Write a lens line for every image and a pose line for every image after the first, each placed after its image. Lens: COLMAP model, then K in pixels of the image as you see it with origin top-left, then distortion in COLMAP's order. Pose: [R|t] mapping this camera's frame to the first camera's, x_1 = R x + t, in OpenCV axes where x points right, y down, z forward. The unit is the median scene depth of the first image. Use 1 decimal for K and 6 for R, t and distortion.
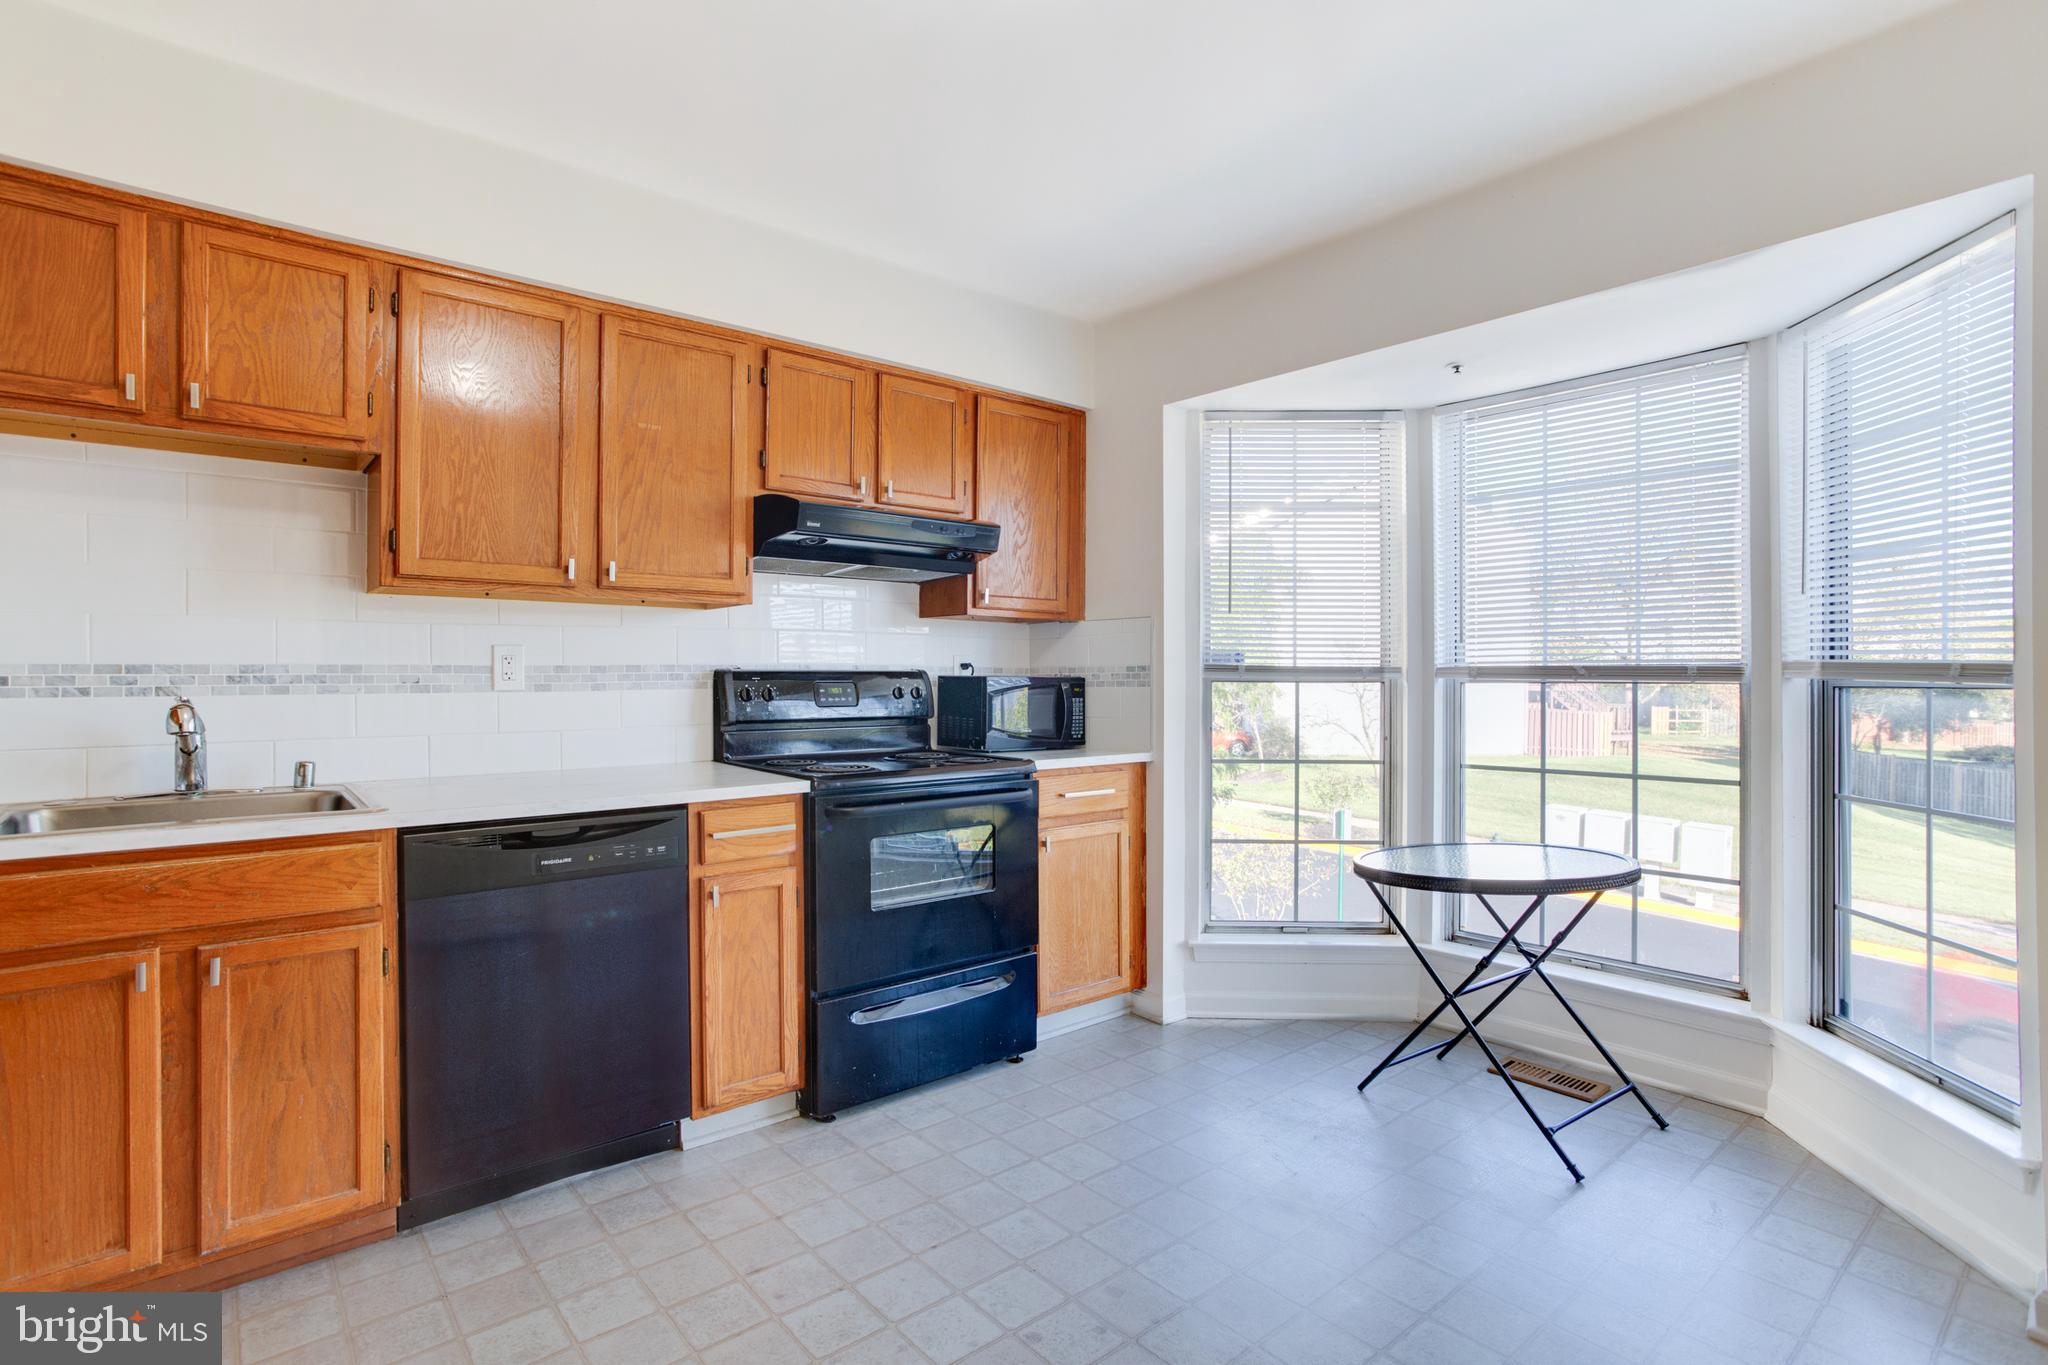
lens RADIAL K [[1003.2, 0, 1027.7], [0, 1003.2, 677.5], [0, 0, 1]] dist [-0.036801, 0.023210]
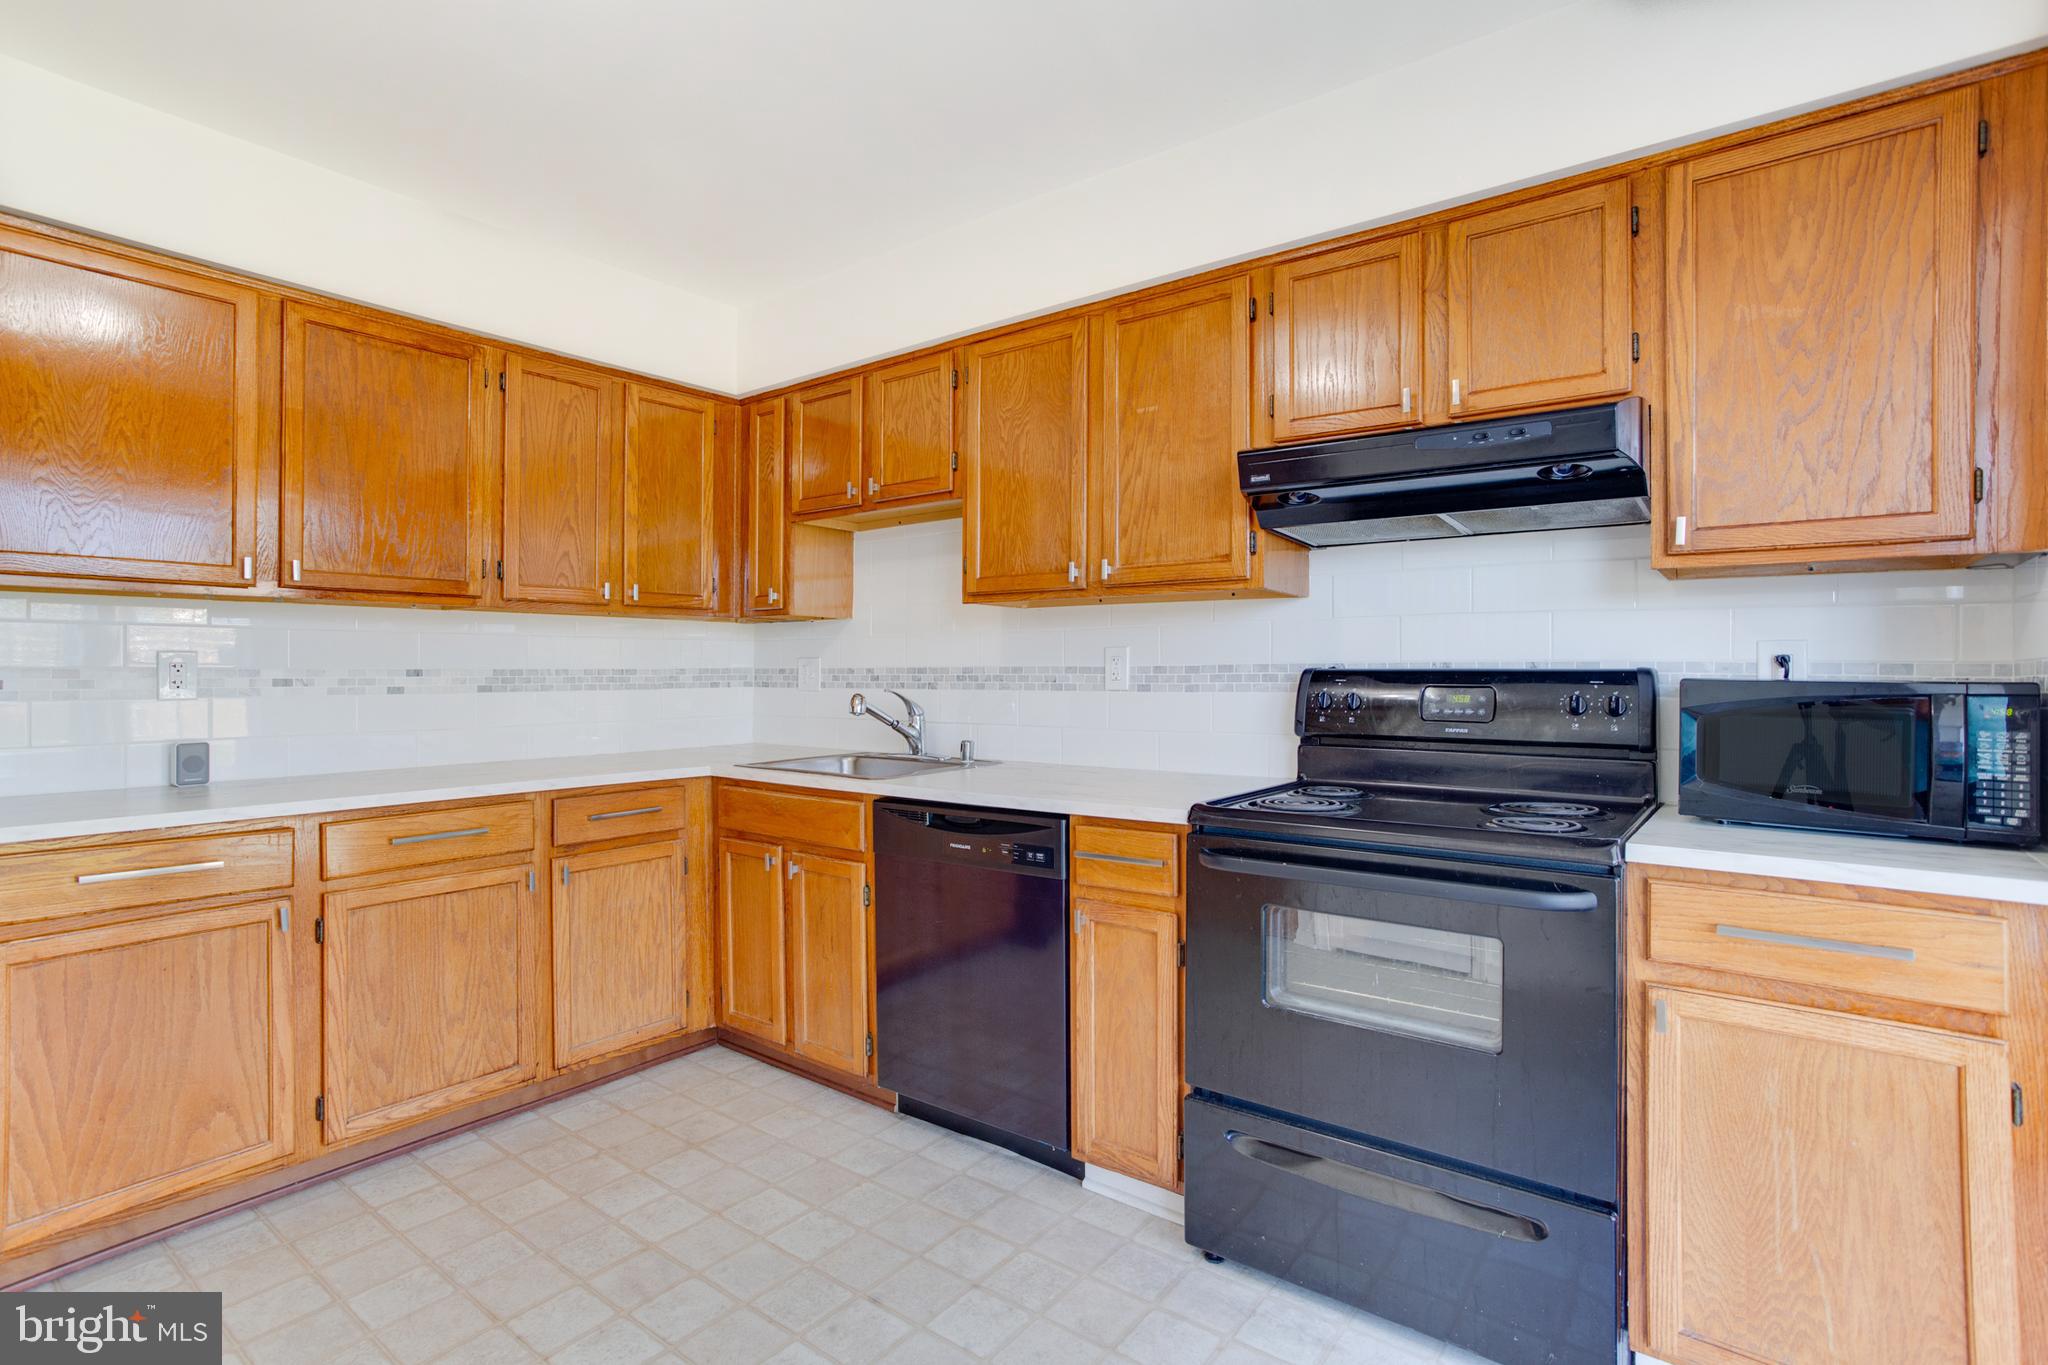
lens RADIAL K [[1005.2, 0, 1028.1], [0, 1005.2, 671.3], [0, 0, 1]] dist [-0.057799, 0.037196]
pose [[0.213339, -0.000609, -0.976978, 0.517405], [-0.004070, 0.999991, -0.001513, -0.004903], [0.976970, 0.004299, 0.213335, 0.699634]]
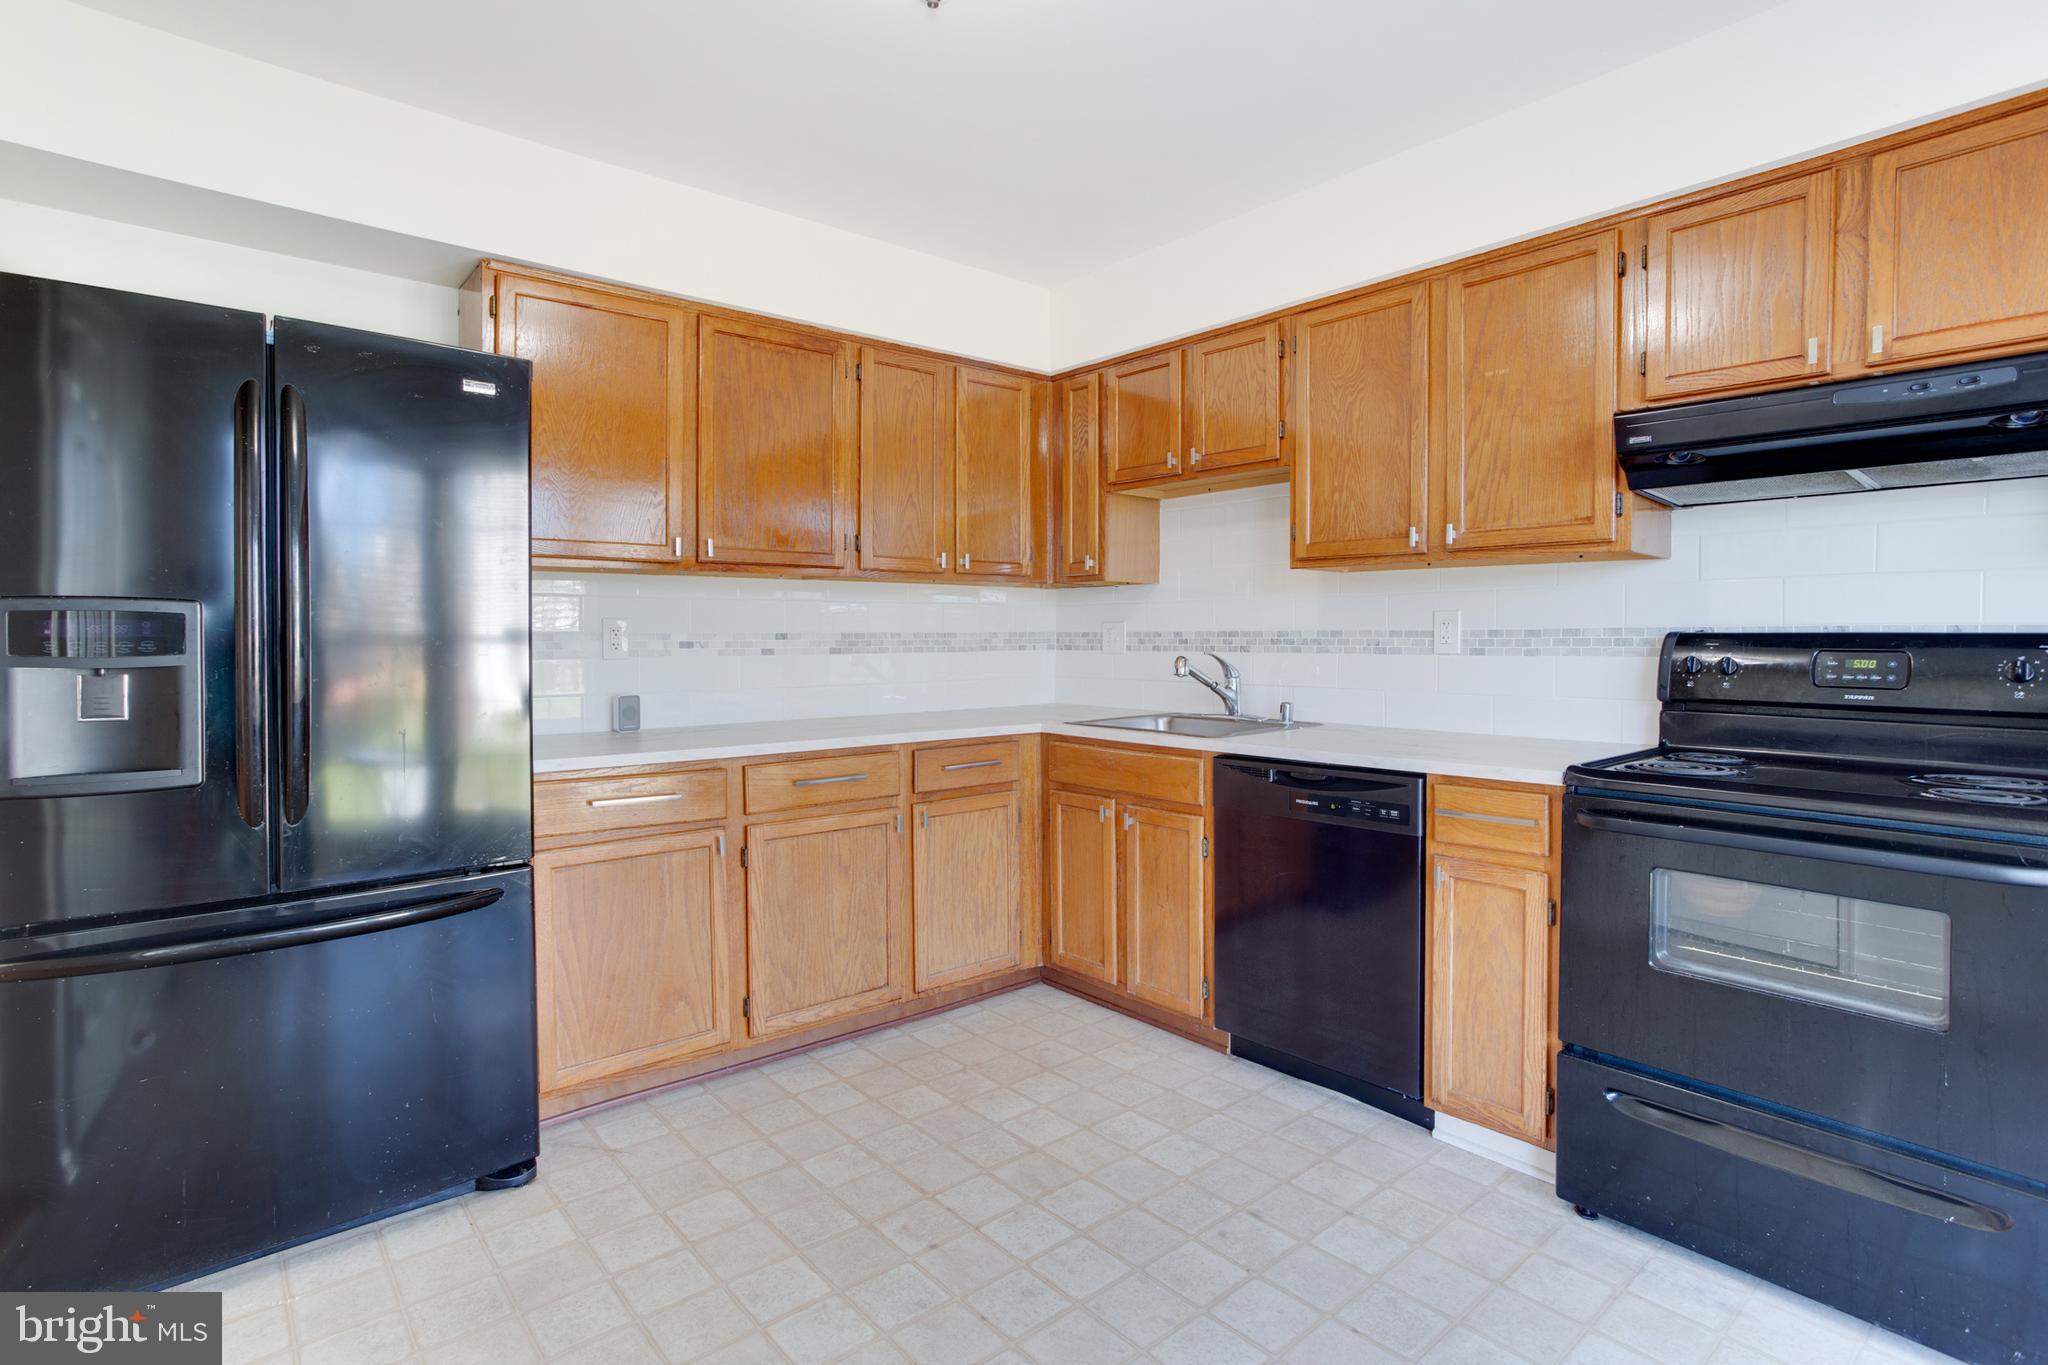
lens RADIAL K [[1028.7, 0, 1014.6], [0, 1028.7, 657.3], [0, 0, 1]] dist [-0.054028, 0.035551]
pose [[-0.003853, 0.020713, -0.999778, 0.581315], [-0.004332, 0.999776, 0.020730, -0.003570], [0.999983, 0.004411, -0.003762, 0.560285]]
